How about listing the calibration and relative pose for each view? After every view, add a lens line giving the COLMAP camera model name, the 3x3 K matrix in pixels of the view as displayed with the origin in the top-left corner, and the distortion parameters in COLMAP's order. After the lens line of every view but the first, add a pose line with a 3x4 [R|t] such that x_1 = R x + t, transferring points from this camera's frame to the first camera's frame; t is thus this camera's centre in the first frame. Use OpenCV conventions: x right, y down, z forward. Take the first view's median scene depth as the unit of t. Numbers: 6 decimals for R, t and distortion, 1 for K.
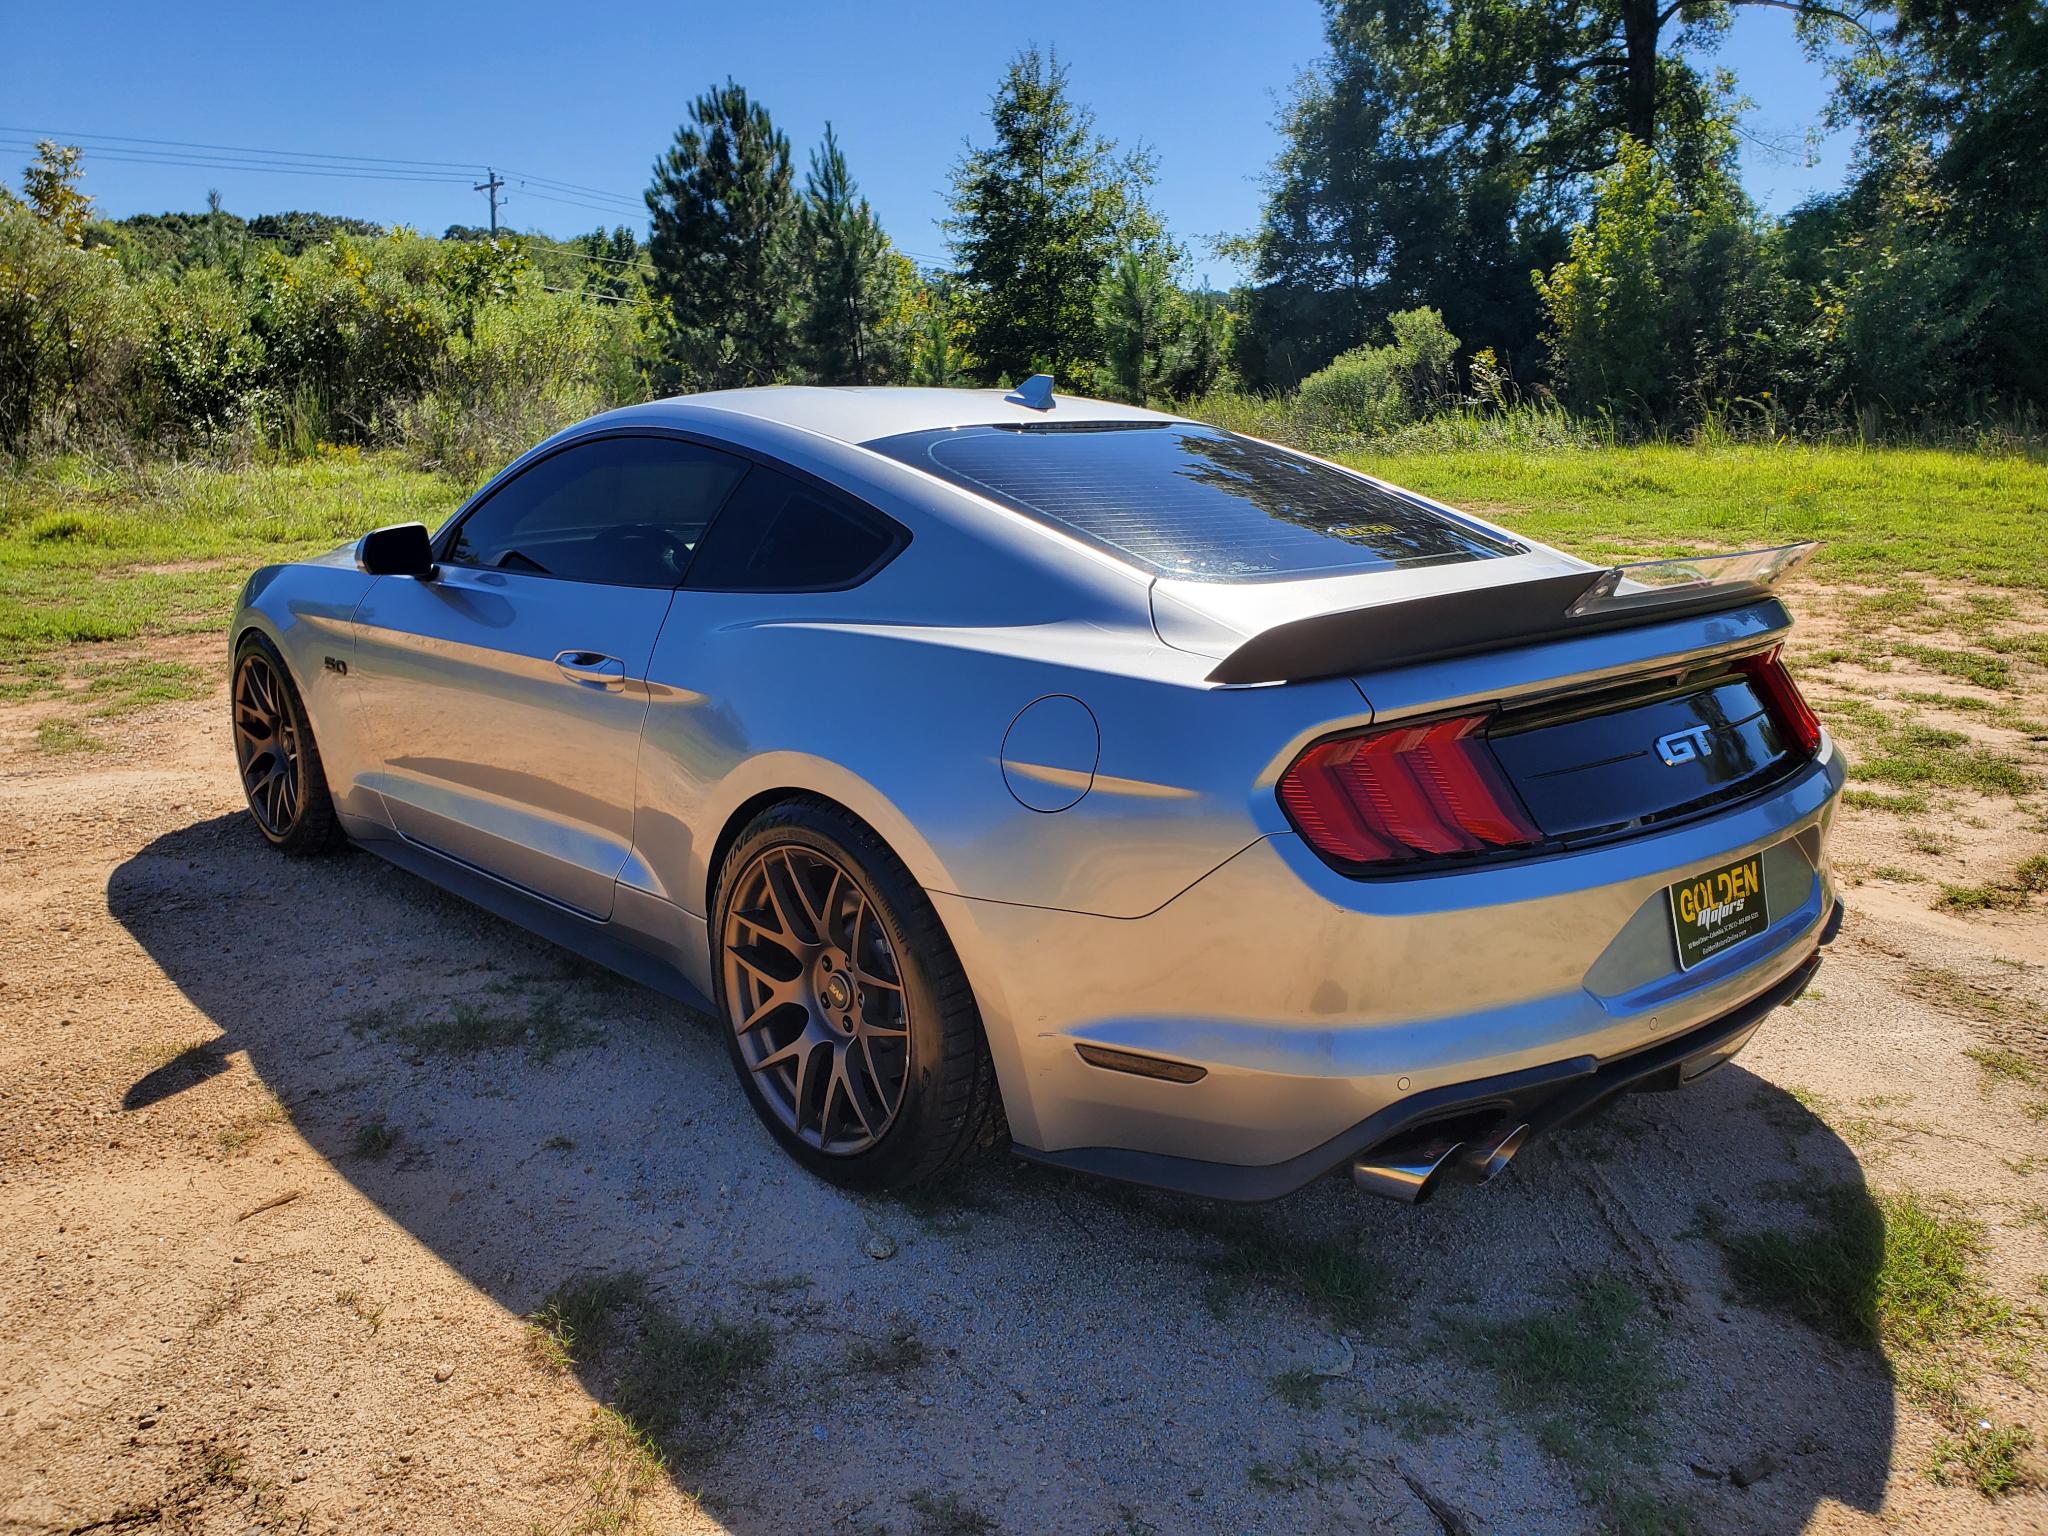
lens RADIAL K [[1610.8, 0, 1025.9], [0, 1610.8, 761.9], [0, 0, 1]] dist [0.024058, -0.005842]
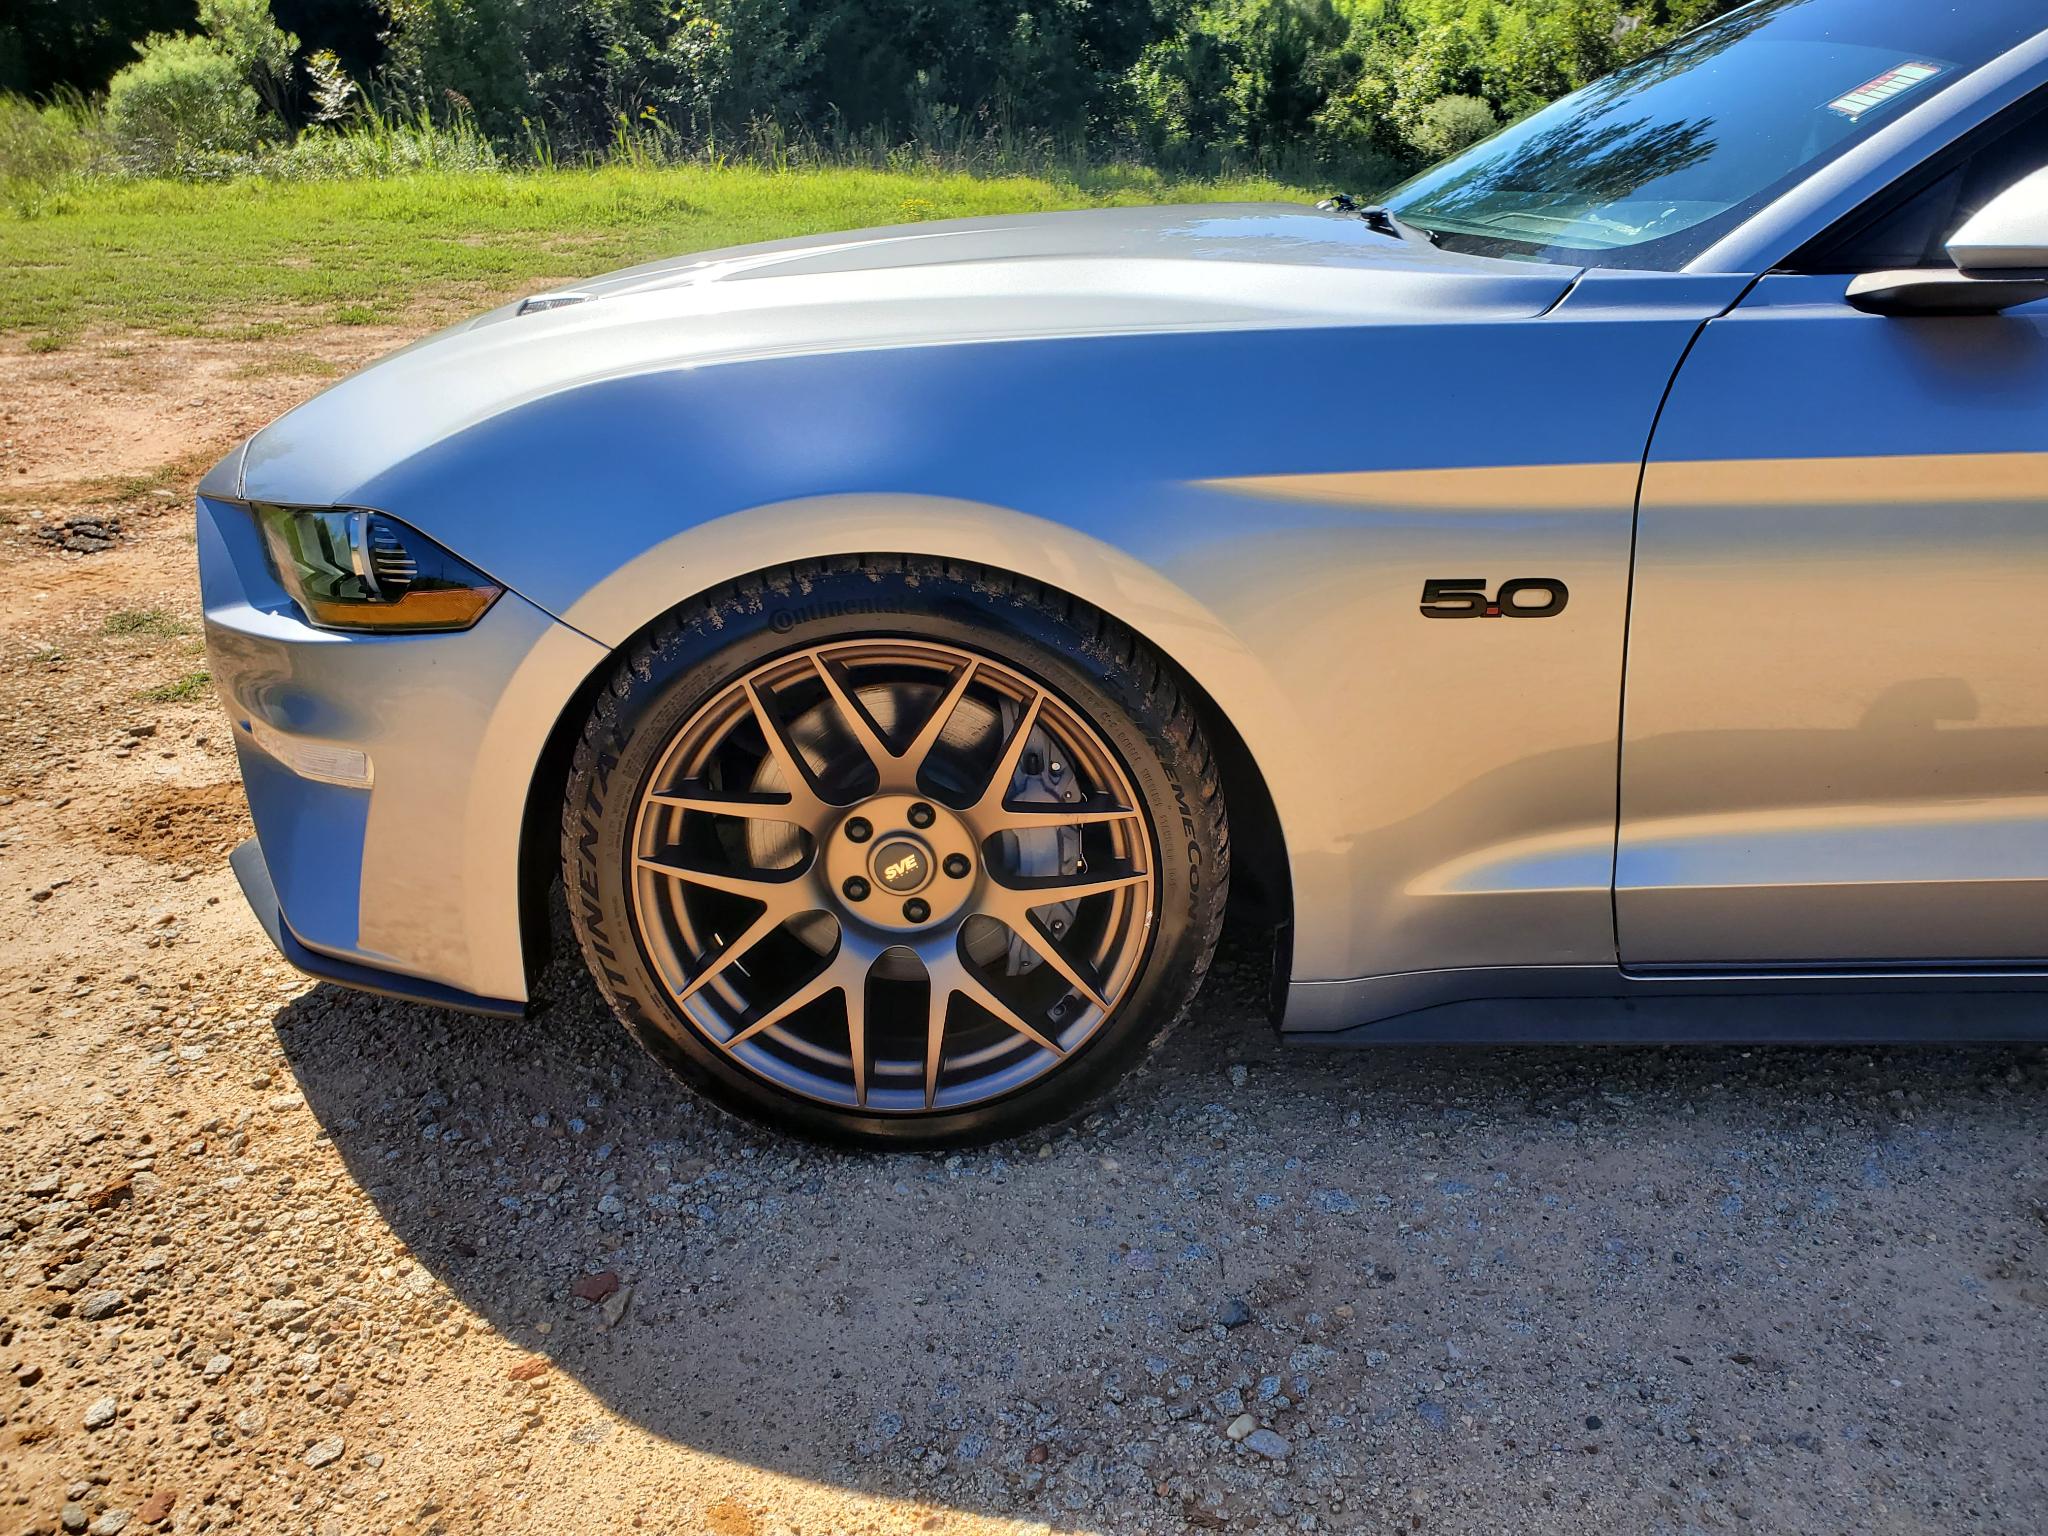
lens RADIAL K [[1610.8, 0, 1048.6], [0, 1610.8, 773.0], [0, 0, 1]] dist [0.024058, -0.005842]
pose [[0.658918, -0.270882, 0.701747, -0.166451], [0.158923, 0.961982, 0.222112, -0.021205], [-0.735235, -0.034830, 0.676917, 0.138702]]
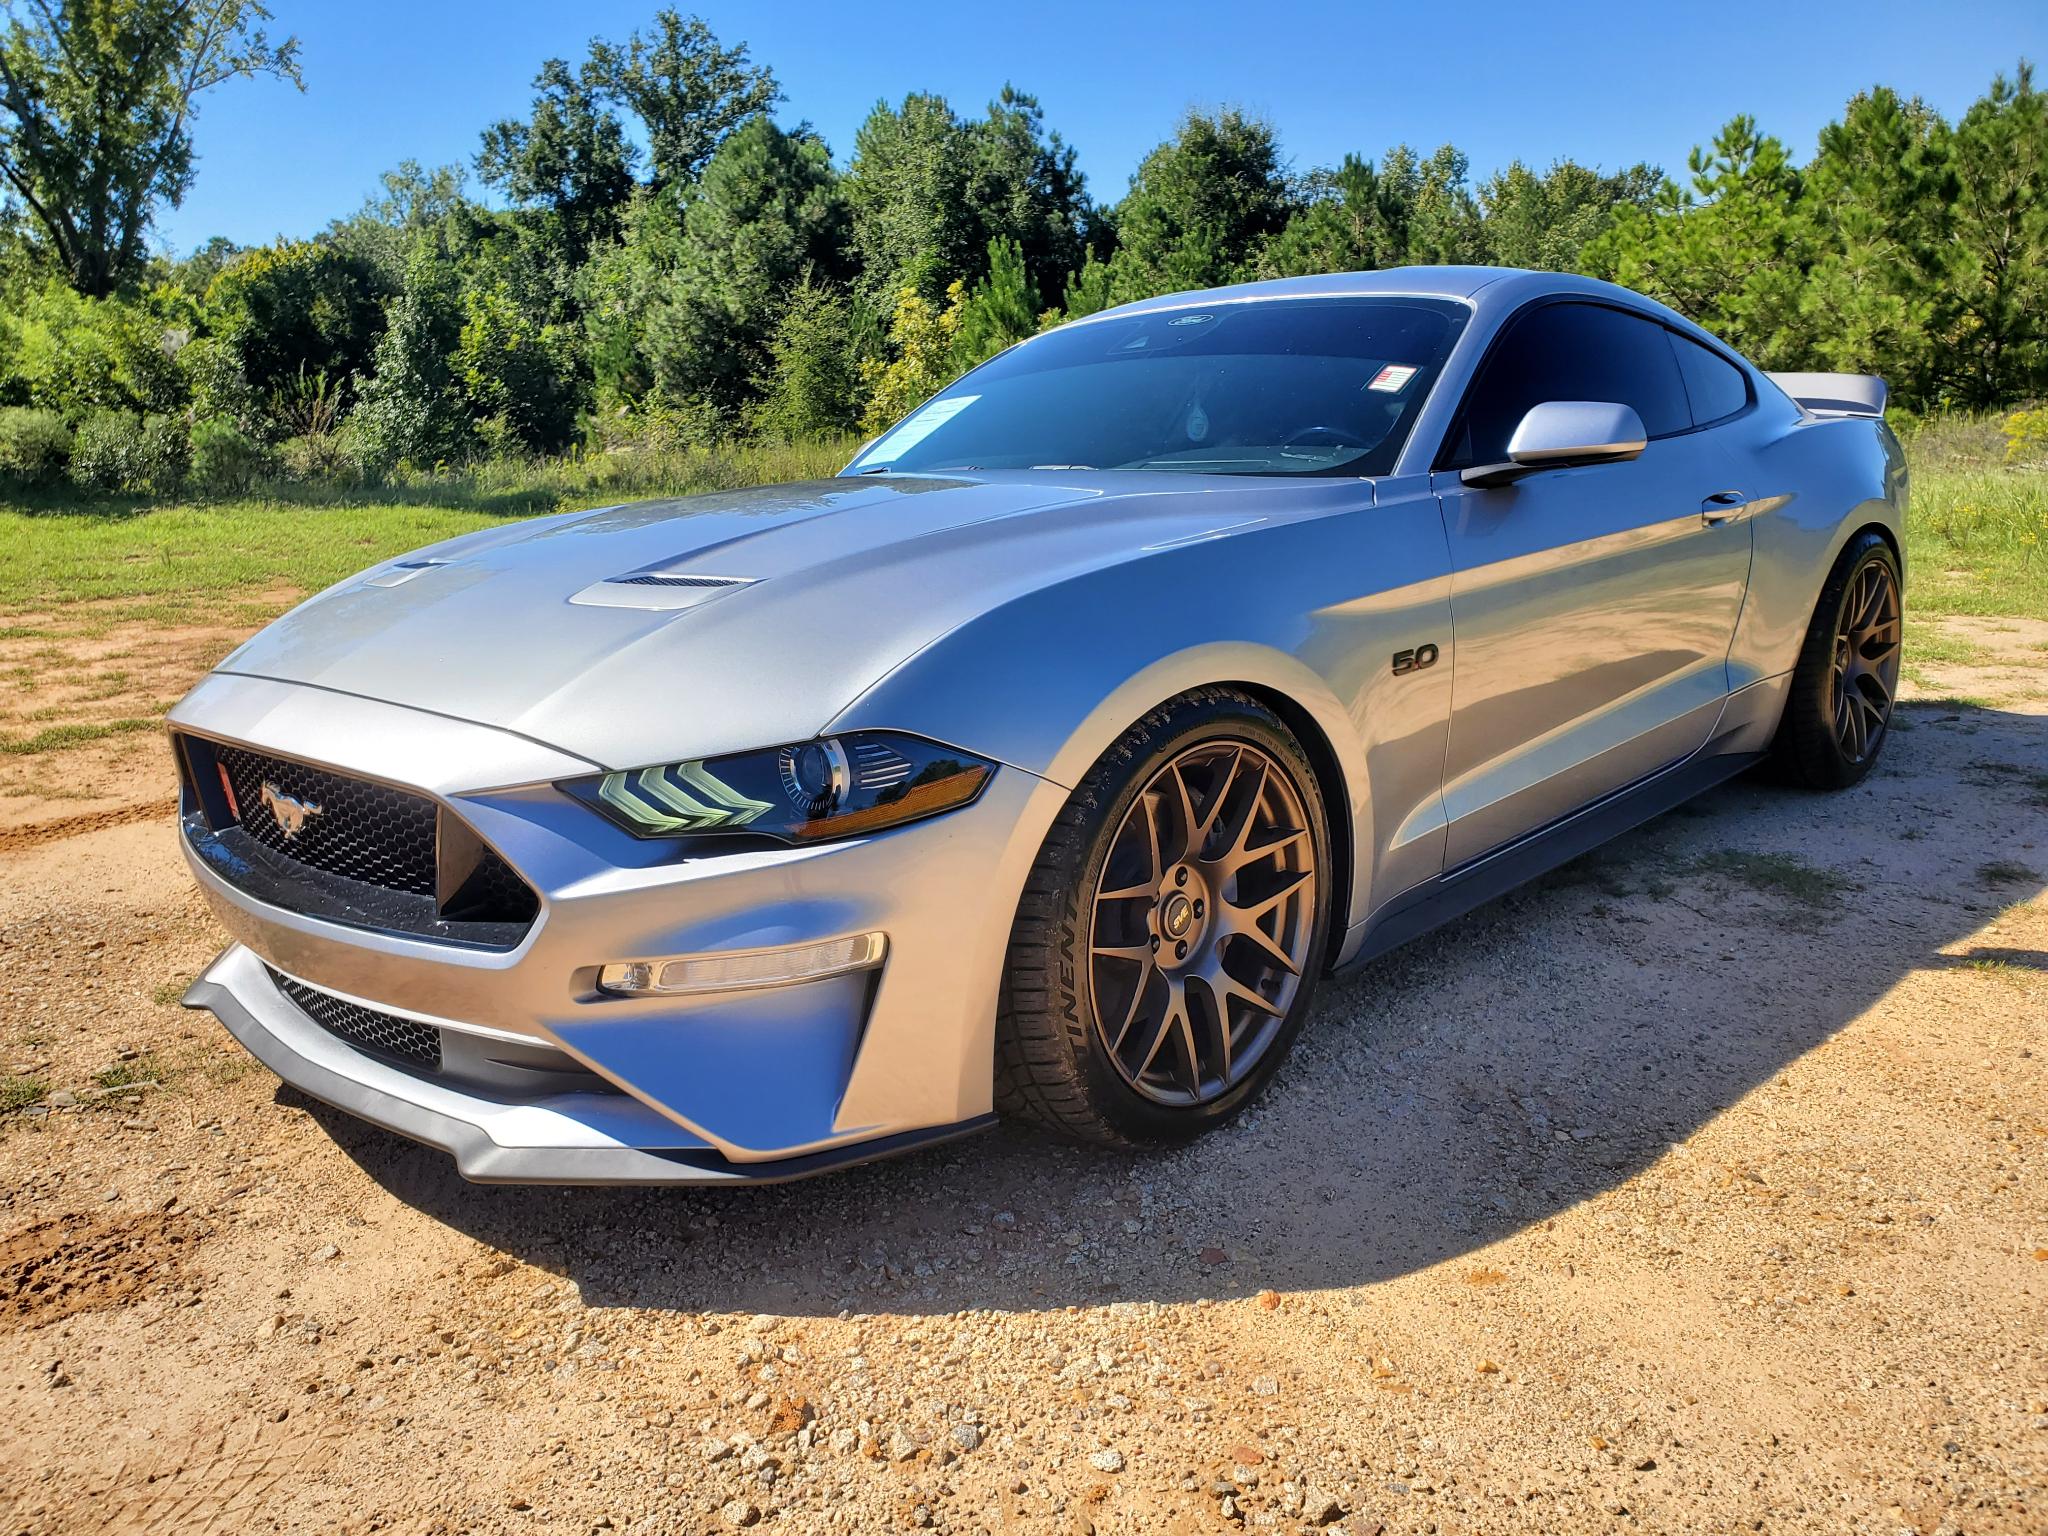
lens RADIAL K [[1610.8, 0, 1021.1], [0, 1610.8, 797.1], [0, 0, 1]] dist [0.024058, -0.005842]
pose [[-0.080214, -0.226385, 0.970729, -0.208824], [0.257215, 0.936184, 0.239583, -0.033593], [-0.963019, 0.268904, -0.016865, 0.192517]]
